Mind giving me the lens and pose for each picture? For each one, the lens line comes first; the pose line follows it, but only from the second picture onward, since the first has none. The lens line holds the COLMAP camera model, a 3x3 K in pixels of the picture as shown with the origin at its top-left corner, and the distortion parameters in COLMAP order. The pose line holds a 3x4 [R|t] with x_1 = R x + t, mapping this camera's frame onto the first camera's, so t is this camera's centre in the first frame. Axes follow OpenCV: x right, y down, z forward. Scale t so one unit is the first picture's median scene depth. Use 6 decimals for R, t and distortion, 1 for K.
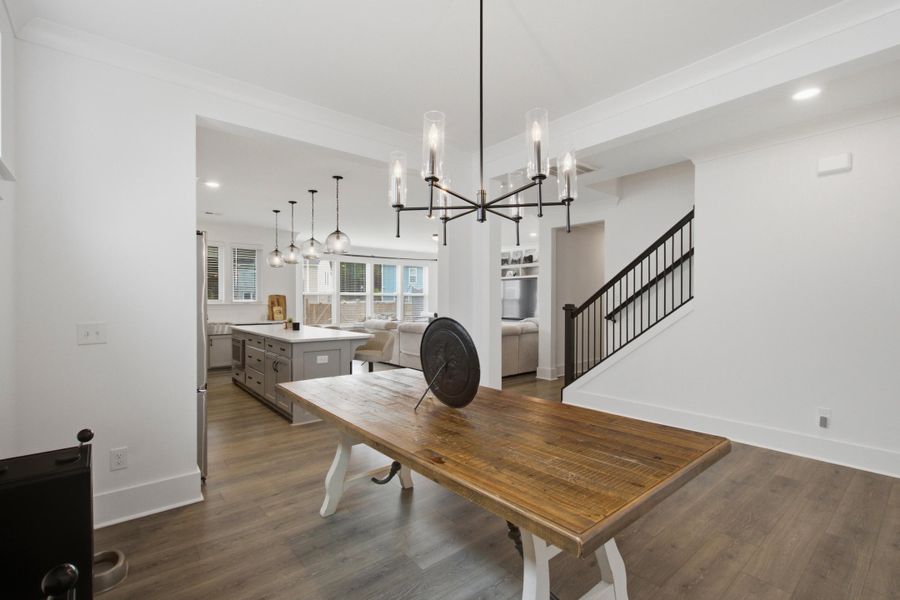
lens RADIAL K [[396.5, 0, 443.6], [0, 396.5, 302.1], [0, 0, 1]] dist [-0.012576, -0.000412]
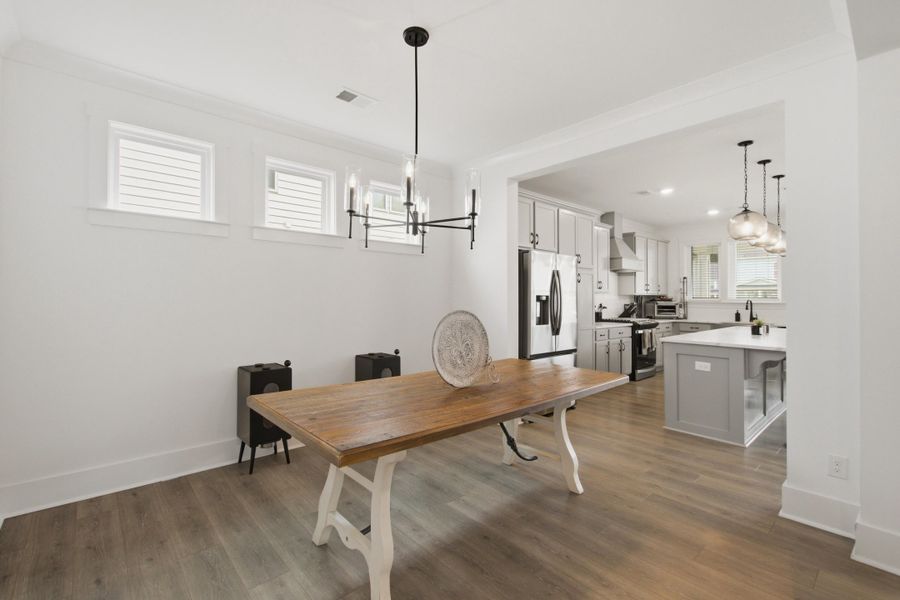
lens RADIAL K [[396.5, 0, 443.2], [0, 396.5, 298.2], [0, 0, 1]] dist [-0.012576, -0.000412]
pose [[0.031560, -0.001127, -0.999501, 0.276861], [-0.006663, 0.999977, -0.001338, 0.000259], [0.999480, 0.006702, 0.031552, 0.208101]]
